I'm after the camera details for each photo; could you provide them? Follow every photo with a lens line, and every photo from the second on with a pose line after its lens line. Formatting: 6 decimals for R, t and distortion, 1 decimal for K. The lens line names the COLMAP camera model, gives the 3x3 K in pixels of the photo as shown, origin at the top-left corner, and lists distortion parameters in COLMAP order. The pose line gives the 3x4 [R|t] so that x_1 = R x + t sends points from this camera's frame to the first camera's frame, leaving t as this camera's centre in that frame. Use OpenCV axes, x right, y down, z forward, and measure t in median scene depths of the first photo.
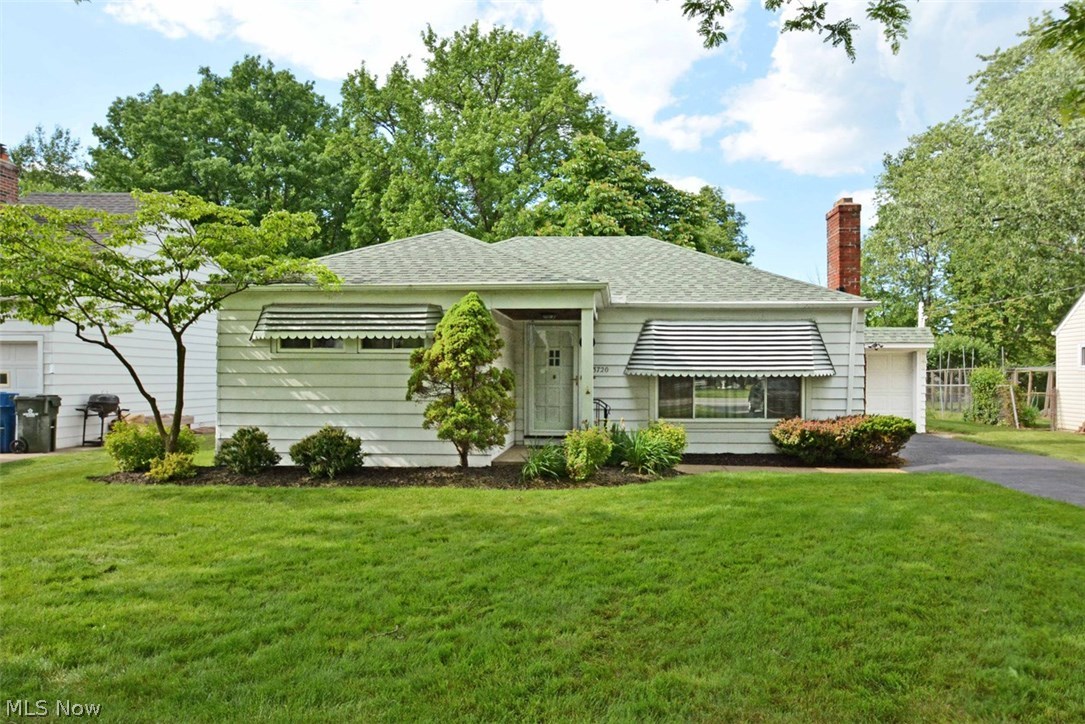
lens RADIAL K [[609.6, 0, 542.7], [0, 609.6, 368.5], [0, 0, 1]] dist [0.016961, 0.000332]
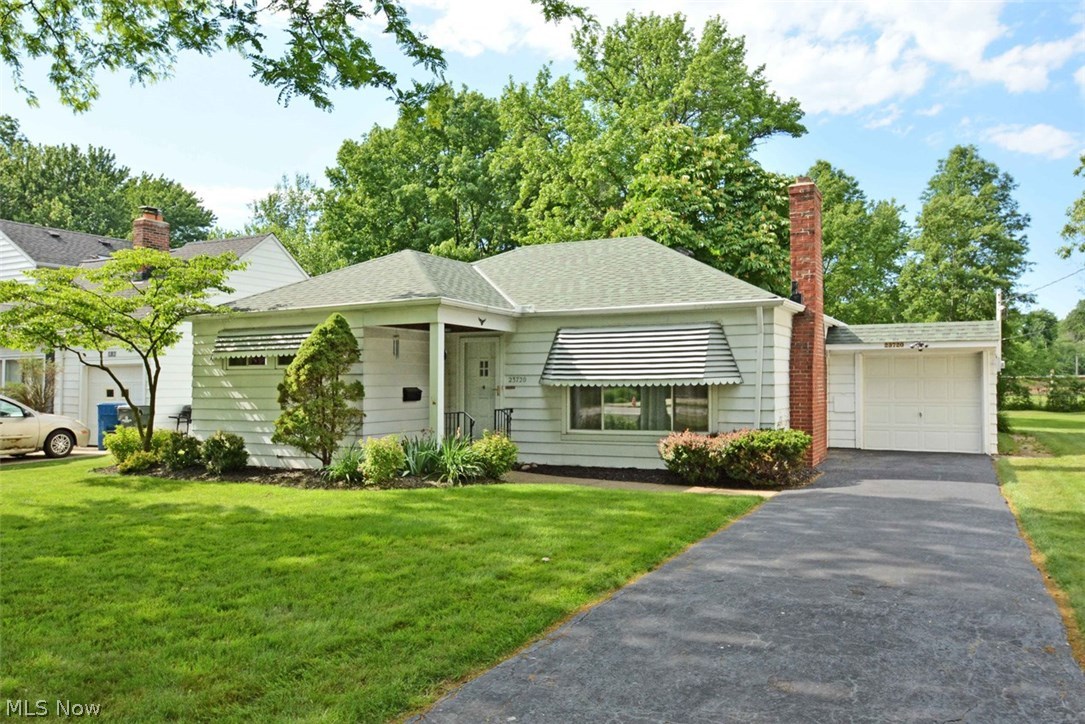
lens RADIAL K [[659.4, 0, 543.8], [0, 659.4, 372.2], [0, 0, 1]] dist [-0.004965, -0.001146]
pose [[0.936364, -0.016310, -0.350651, 0.524920], [0.013979, 0.999860, -0.009176, -0.000437], [0.350752, 0.003690, 0.936461, 0.006214]]
